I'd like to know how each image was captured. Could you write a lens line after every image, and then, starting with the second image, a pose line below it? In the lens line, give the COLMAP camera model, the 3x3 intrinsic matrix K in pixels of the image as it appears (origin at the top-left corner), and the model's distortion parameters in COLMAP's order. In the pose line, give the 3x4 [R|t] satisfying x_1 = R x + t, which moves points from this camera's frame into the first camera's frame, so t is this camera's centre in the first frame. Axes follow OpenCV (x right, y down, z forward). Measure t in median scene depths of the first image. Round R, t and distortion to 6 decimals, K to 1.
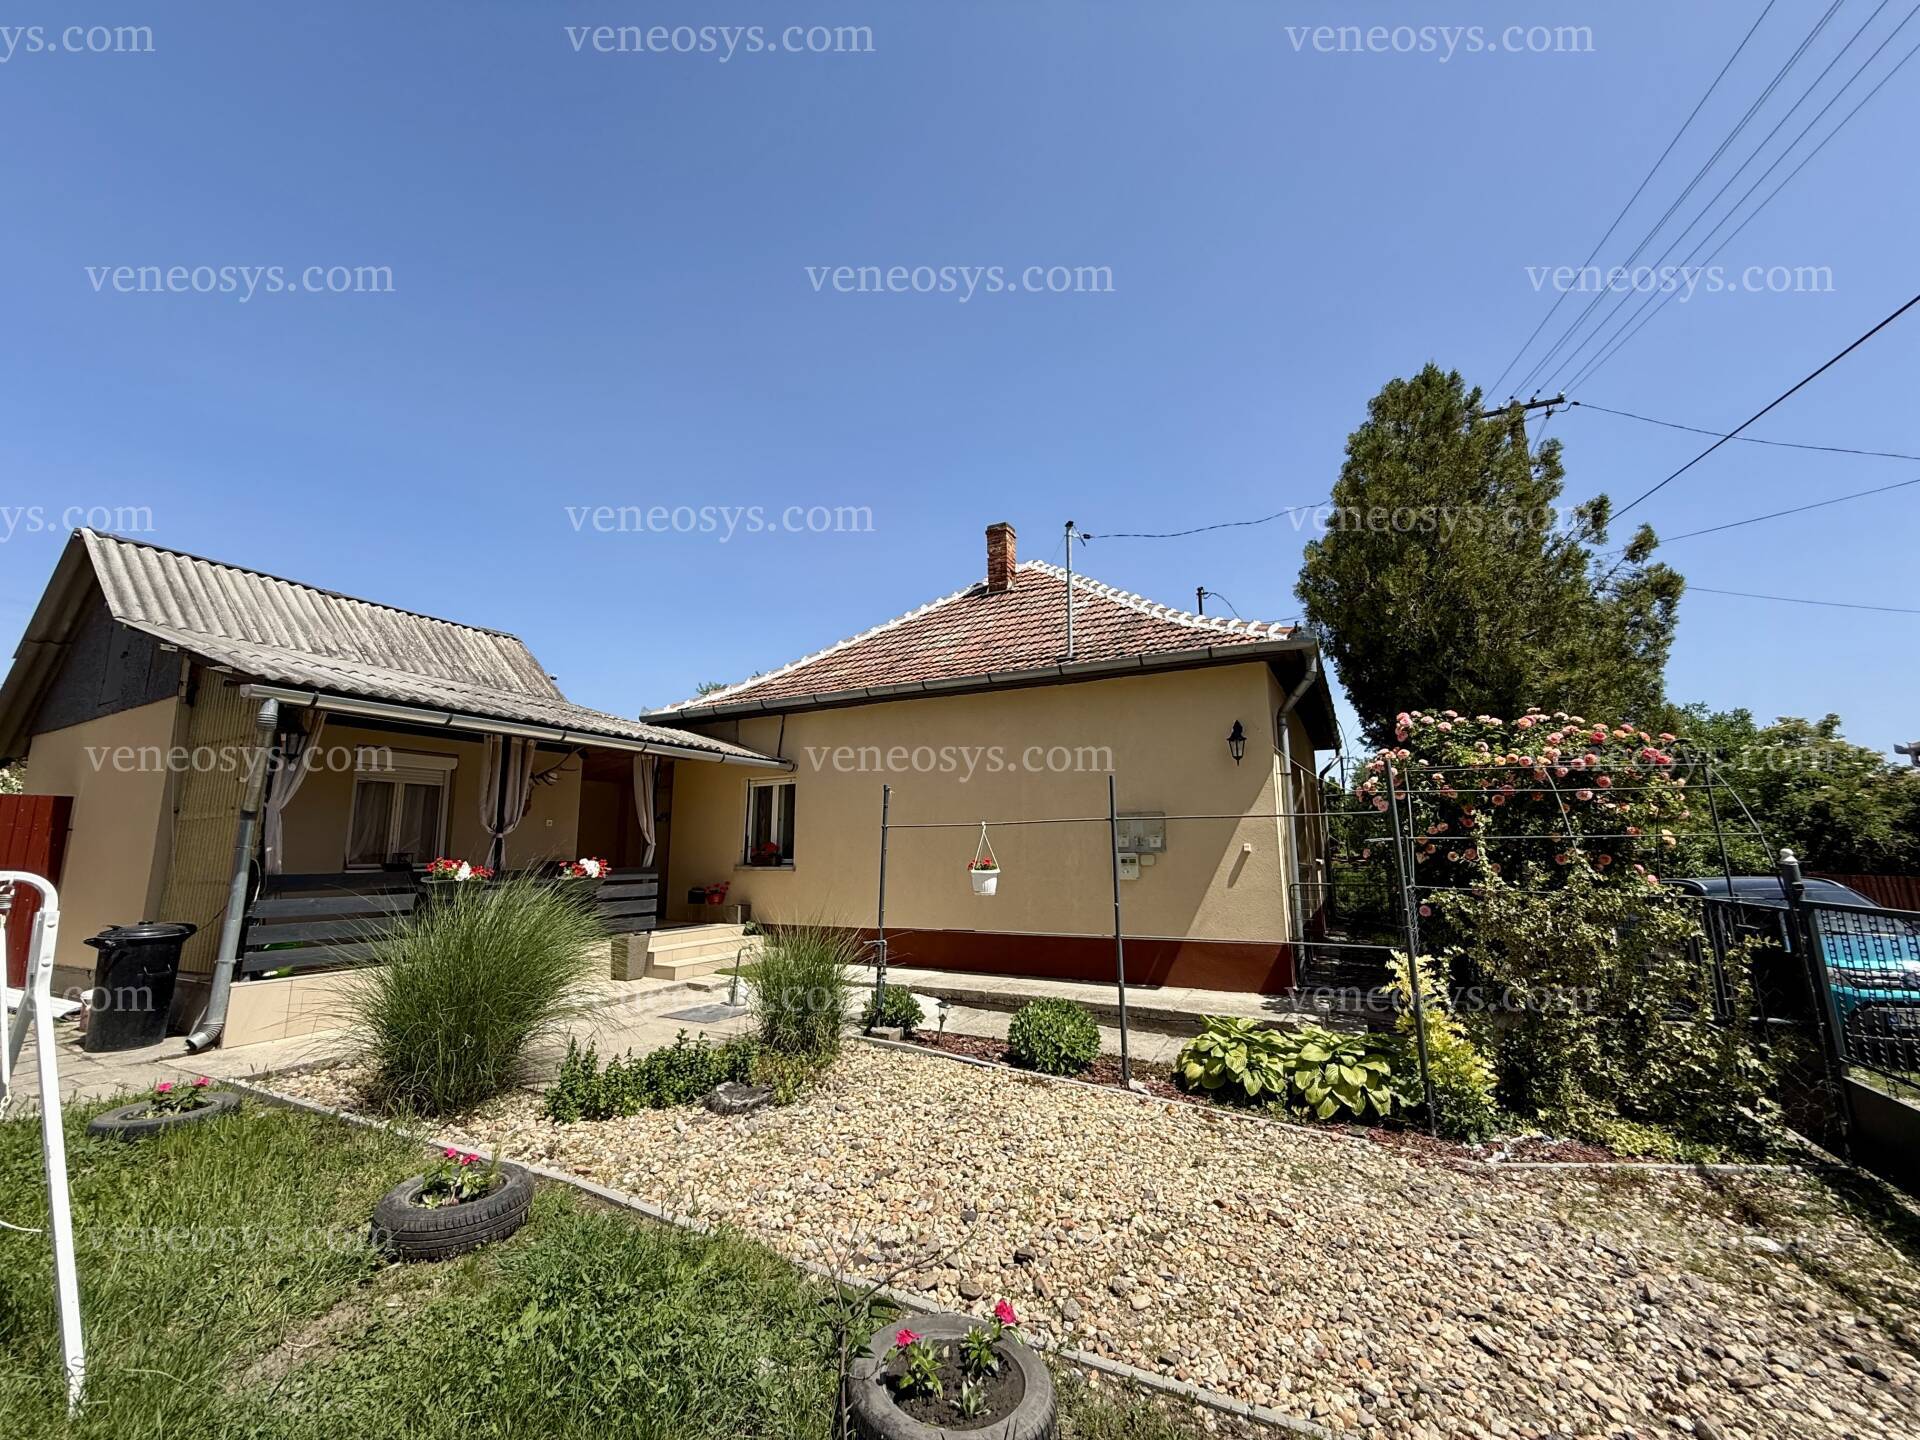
lens RADIAL K [[767.7, 0, 957.5], [0, 767.7, 723.4], [0, 0, 1]] dist [-0.000622, -0.000156]
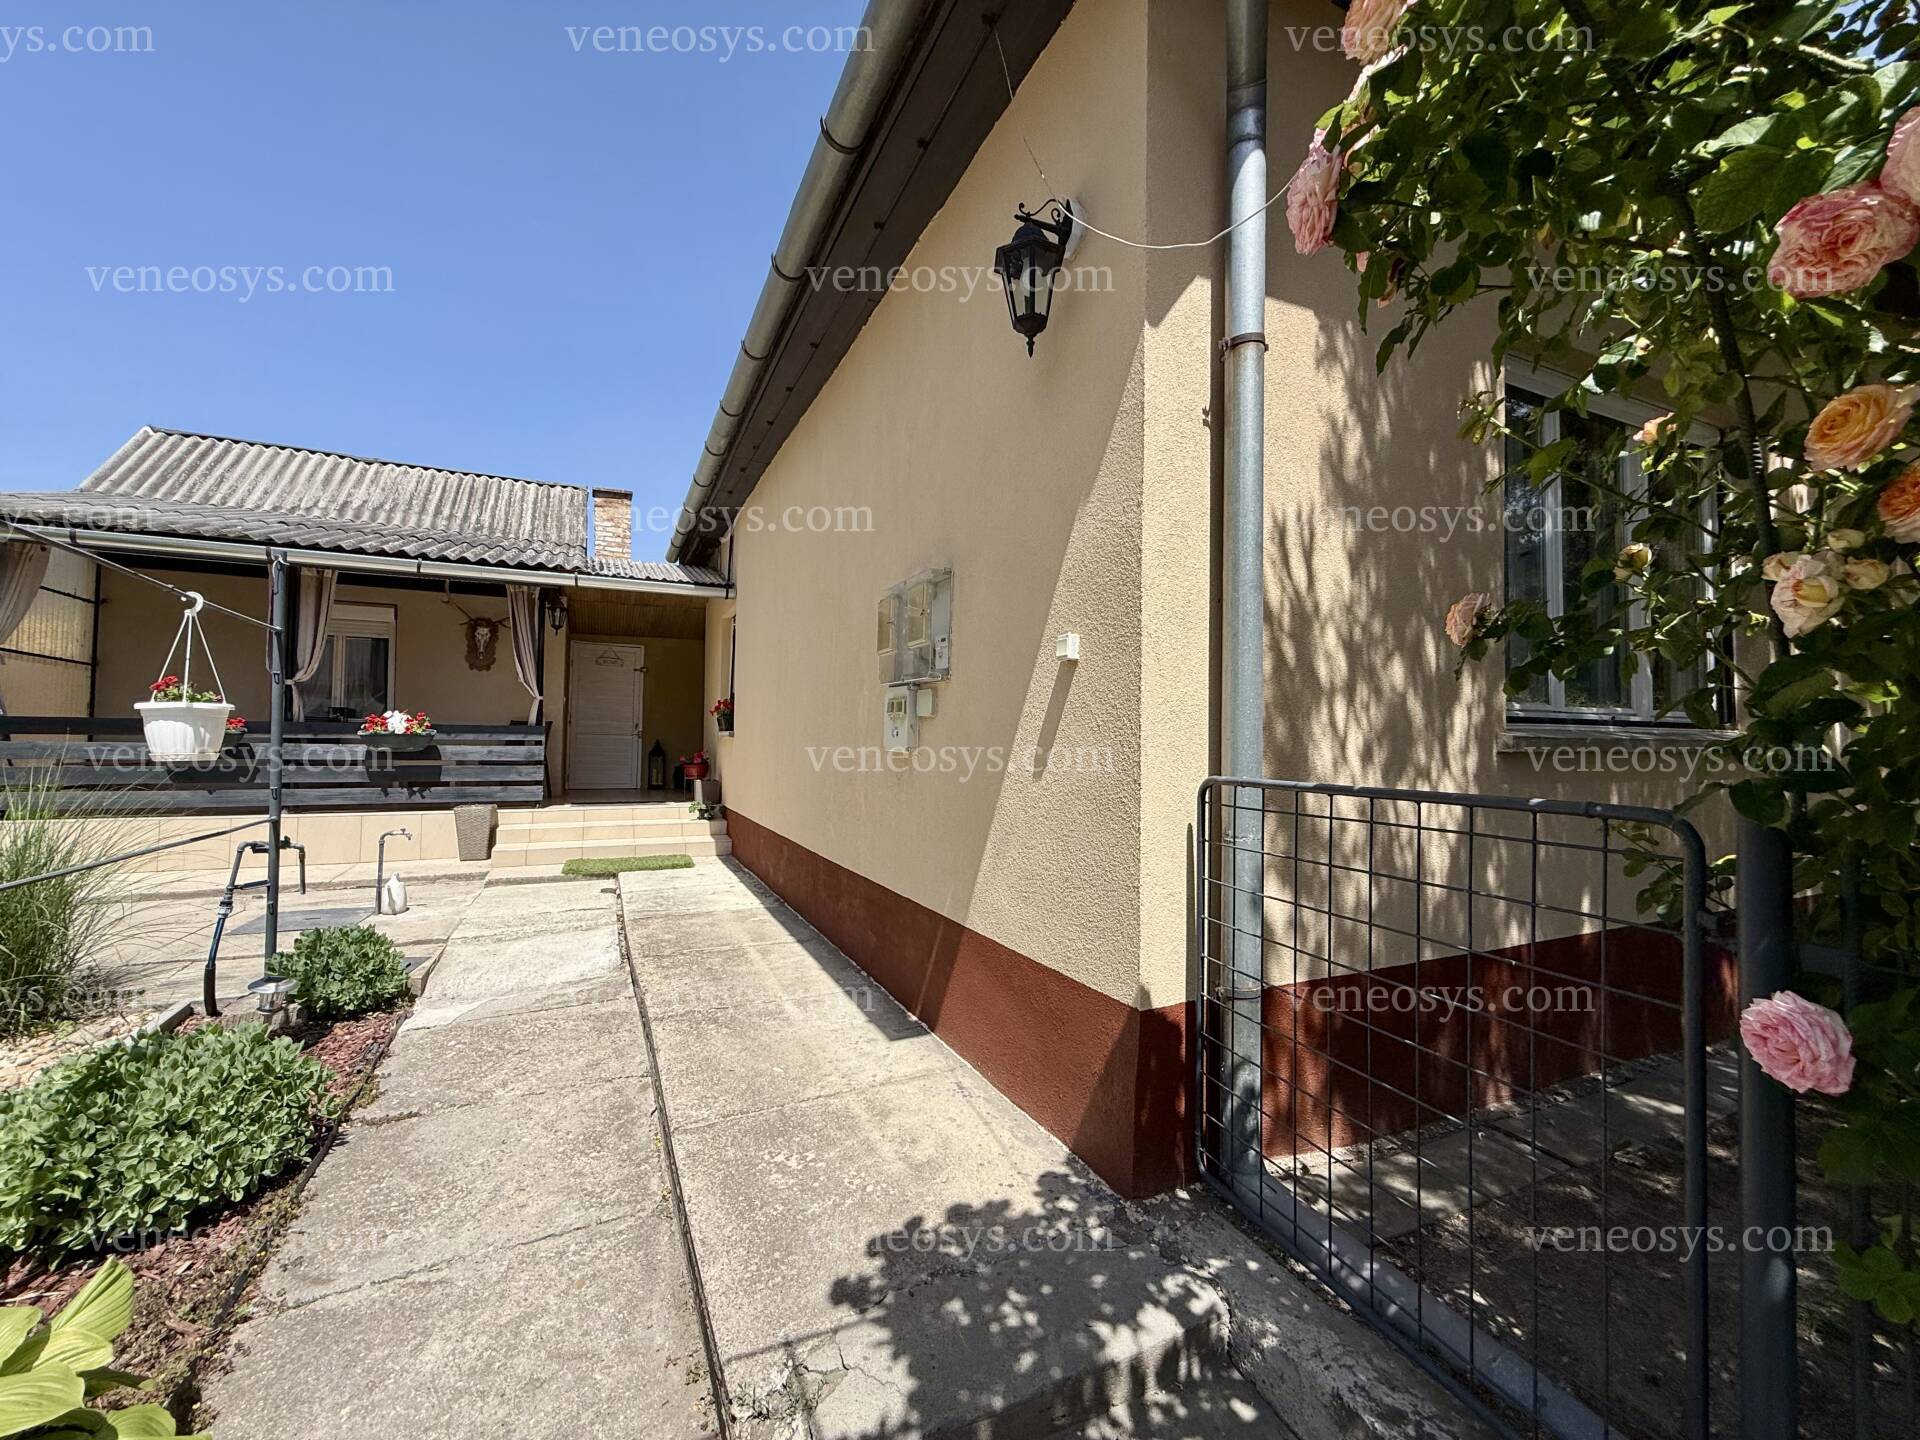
lens RADIAL K [[769.0, 0, 947.5], [0, 769.0, 721.3], [0, 0, 1]] dist [-0.000316, -0.000097]
pose [[0.794149, 0.000067, -0.607723, 0.468022], [0.085141, 0.990125, 0.111368, 0.140599], [0.601729, -0.140185, 0.786301, 0.681460]]
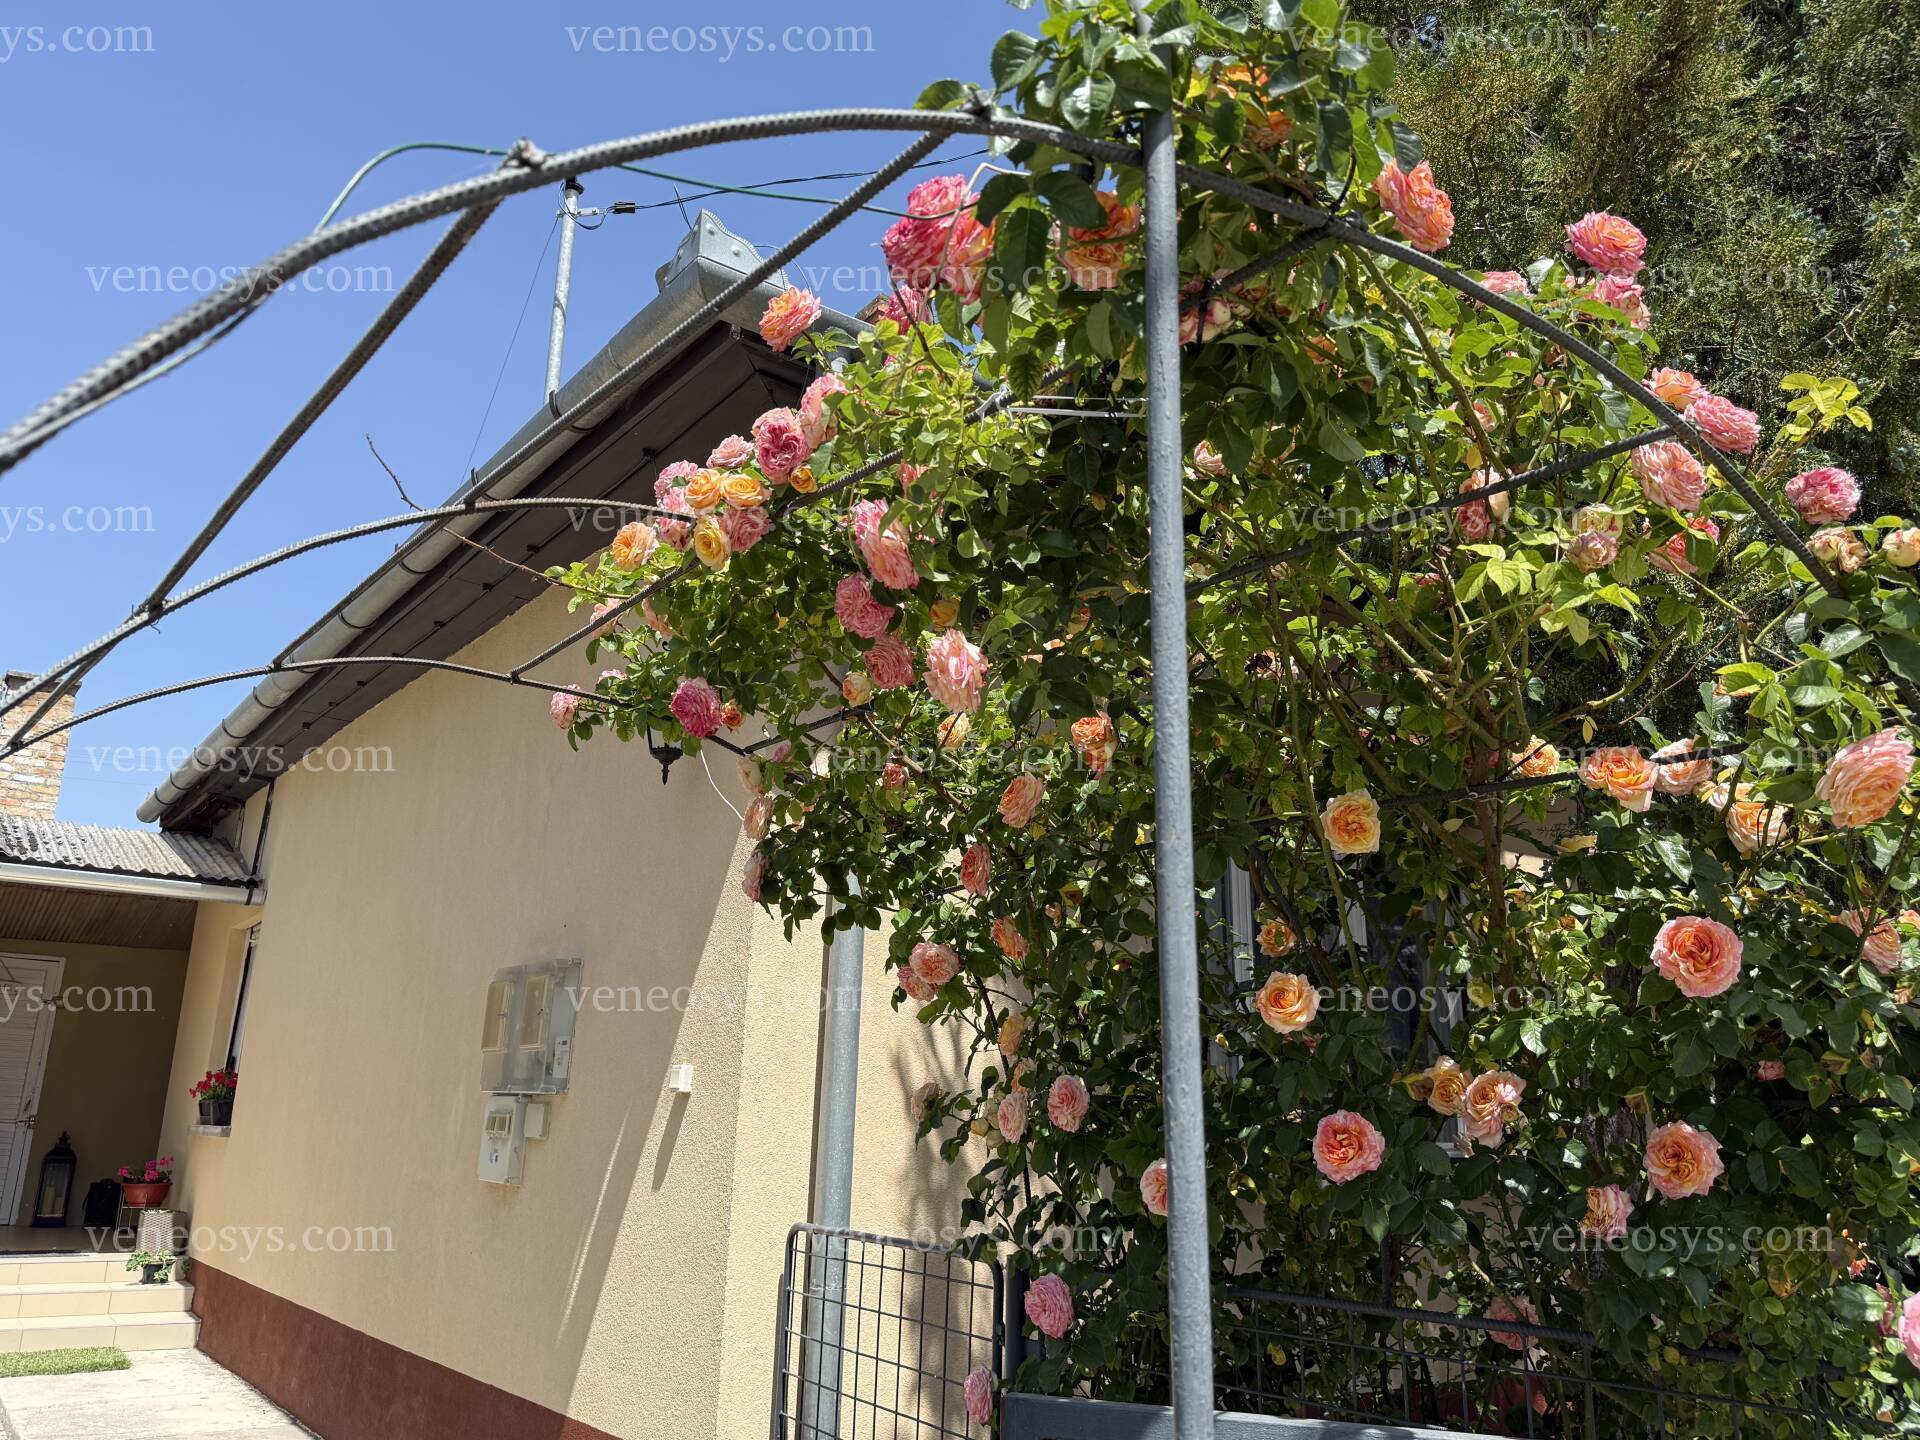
lens RADIAL K [[1476.2, 0, 956.3], [0, 1476.2, 717.0], [0, 0, 1]] dist [0.000253, -0.002892]
pose [[0.901257, -0.087625, -0.424333, 0.639119], [0.040819, 0.992153, -0.118183, 0.091302], [0.431359, 0.089192, 0.897761, 0.508734]]
